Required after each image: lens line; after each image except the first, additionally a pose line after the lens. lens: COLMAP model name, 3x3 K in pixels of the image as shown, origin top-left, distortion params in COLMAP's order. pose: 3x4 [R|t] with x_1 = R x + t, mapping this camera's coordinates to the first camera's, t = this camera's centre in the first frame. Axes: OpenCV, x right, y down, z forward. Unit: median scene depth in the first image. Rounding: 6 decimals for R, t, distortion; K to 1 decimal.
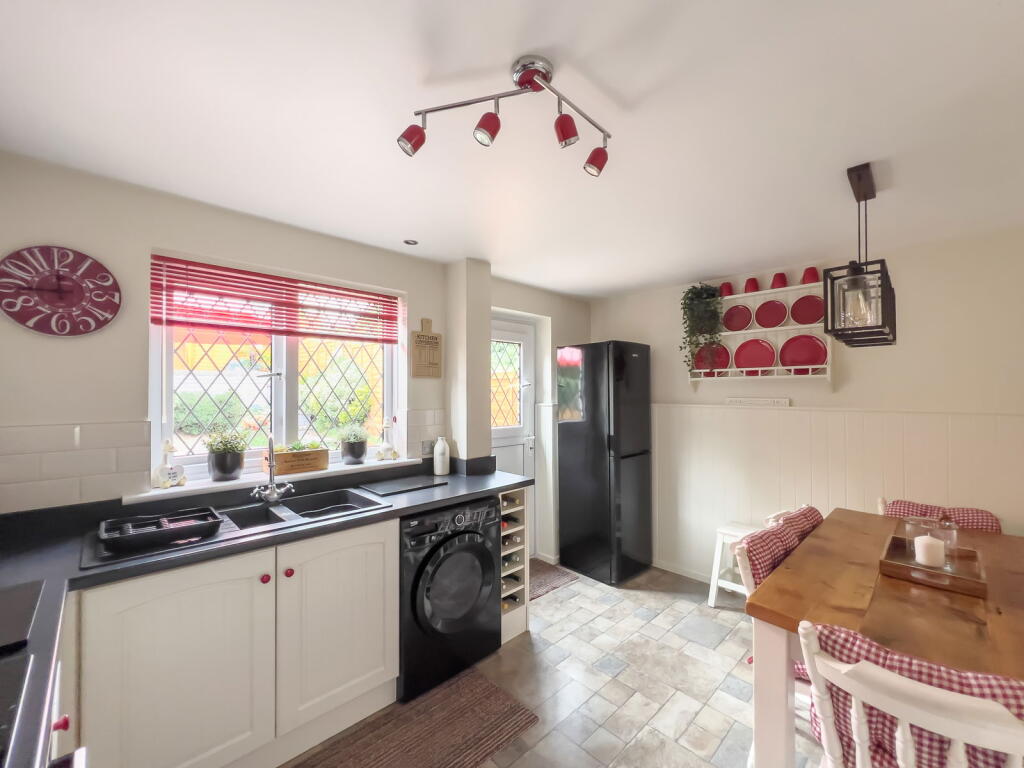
lens RADIAL K [[417.0, 0, 520.3], [0, 417.0, 386.8], [0, 0, 1]] dist [0.002151, 0.000345]
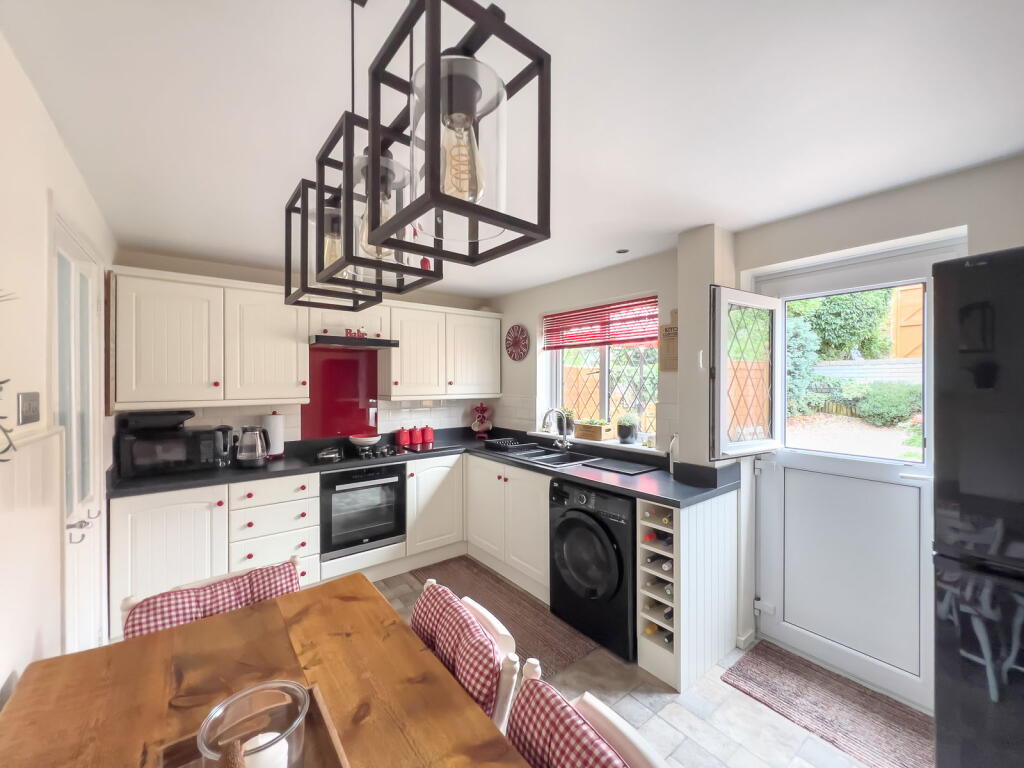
lens RADIAL K [[417.0, 0, 518.8], [0, 417.0, 382.5], [0, 0, 1]] dist [0.002151, 0.000345]
pose [[-0.110541, 0.004027, -0.993863, 0.970316], [0.010877, 0.999937, 0.002842, -0.002015], [0.993812, -0.010496, -0.110578, 0.932438]]
